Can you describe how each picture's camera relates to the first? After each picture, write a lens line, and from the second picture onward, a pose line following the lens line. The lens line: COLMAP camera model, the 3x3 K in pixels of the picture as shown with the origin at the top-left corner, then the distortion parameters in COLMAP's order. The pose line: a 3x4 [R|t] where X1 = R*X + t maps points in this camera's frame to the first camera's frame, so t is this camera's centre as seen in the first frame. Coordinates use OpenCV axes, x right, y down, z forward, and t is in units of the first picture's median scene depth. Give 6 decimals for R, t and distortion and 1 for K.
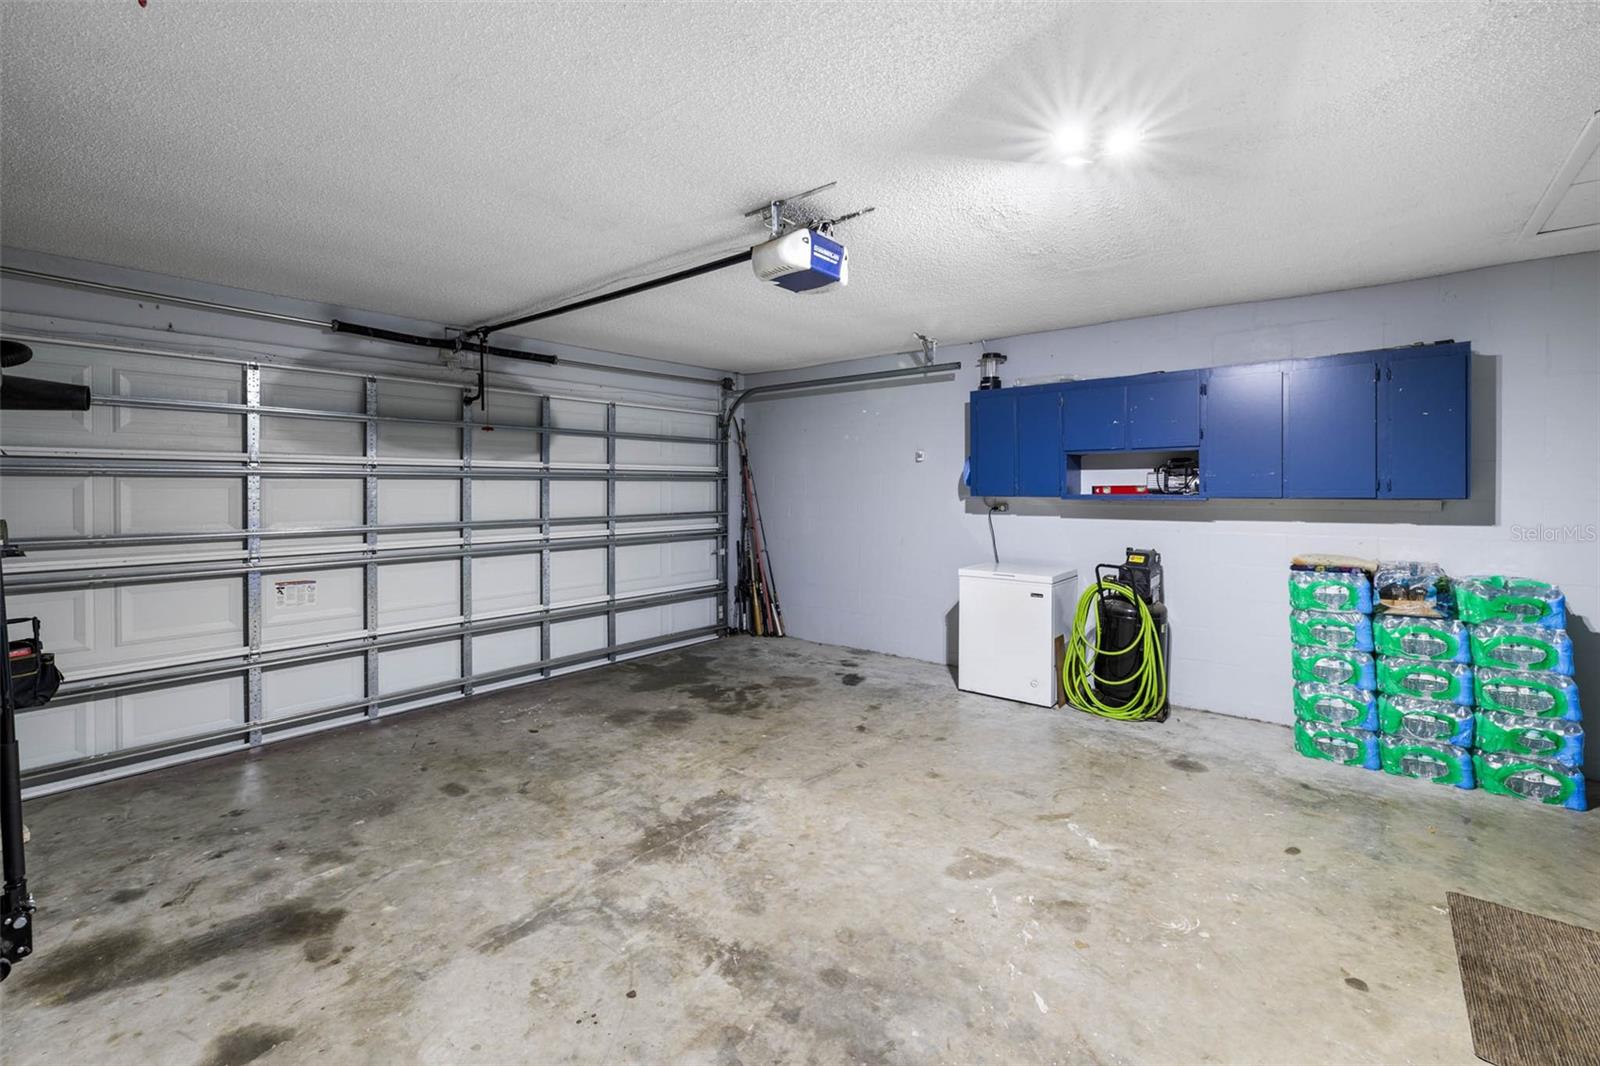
lens RADIAL K [[681.0, 0, 795.2], [0, 681.0, 502.9], [0, 0, 1]] dist [-0.001721, 0.000009]
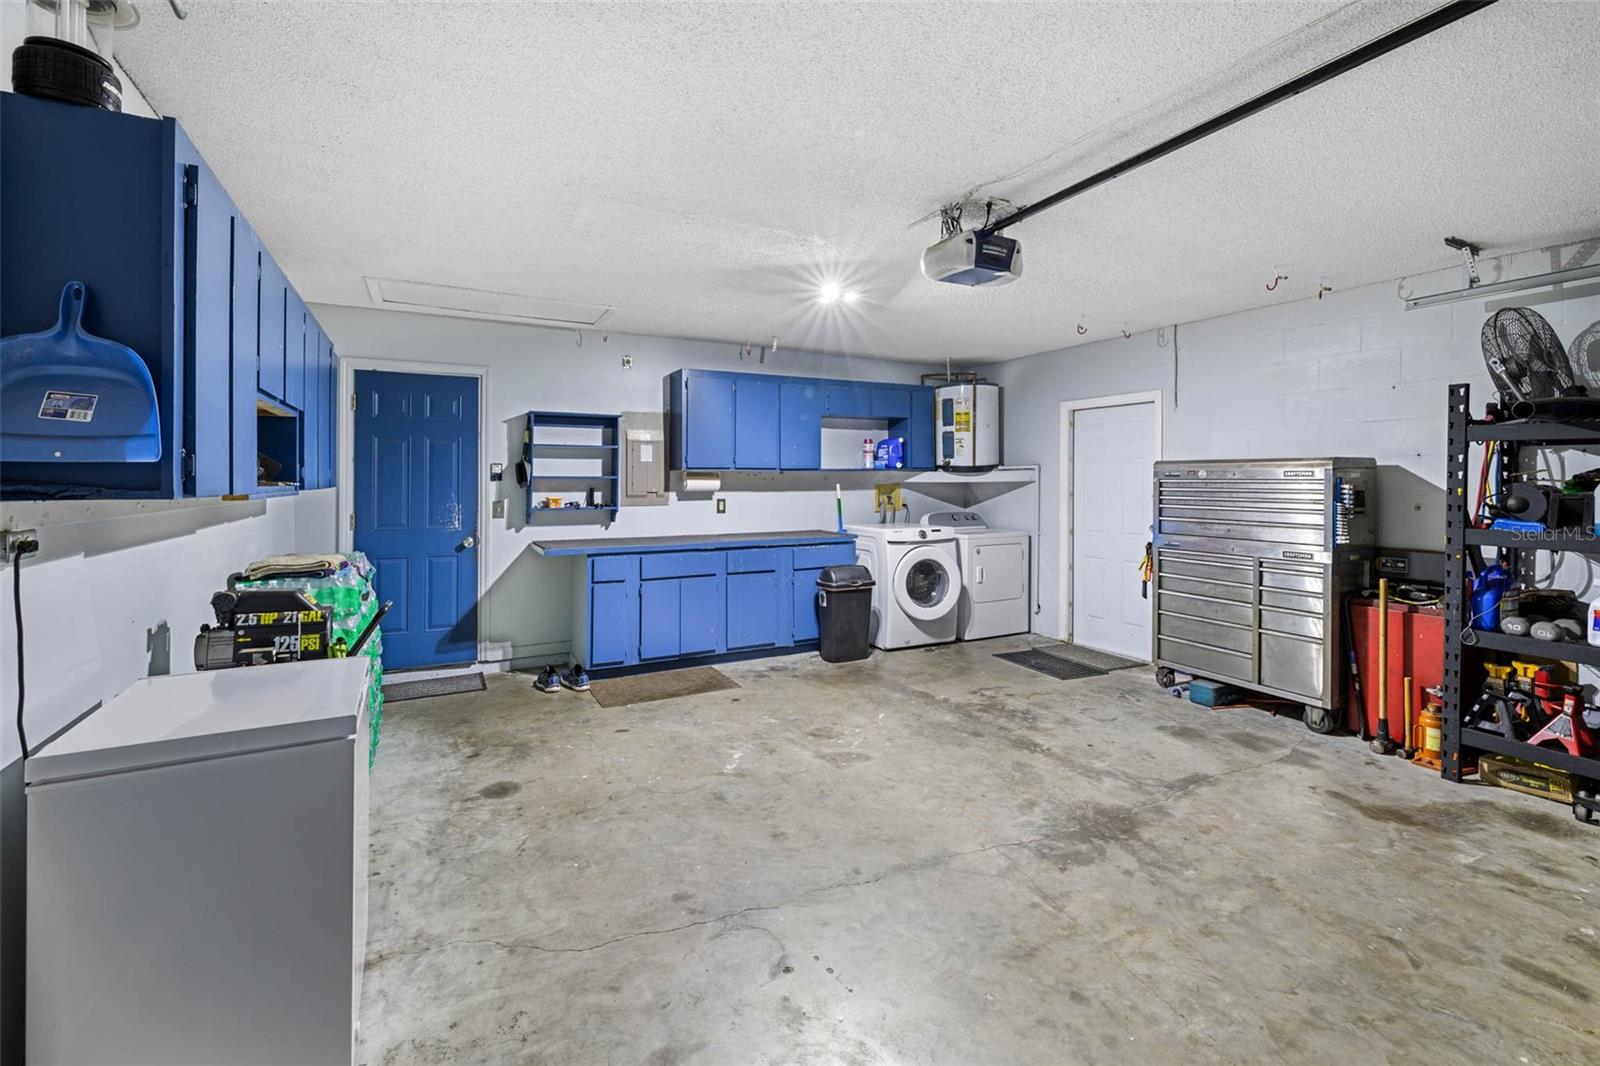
lens RADIAL K [[681.0, 0, 795.2], [0, 681.0, 502.9], [0, 0, 1]] dist [-0.001721, 0.000009]
pose [[-0.924018, -0.010940, 0.382192, -0.139126], [0.009217, 0.998663, 0.050870, -0.033056], [-0.382237, 0.050528, -0.922682, 2.098487]]
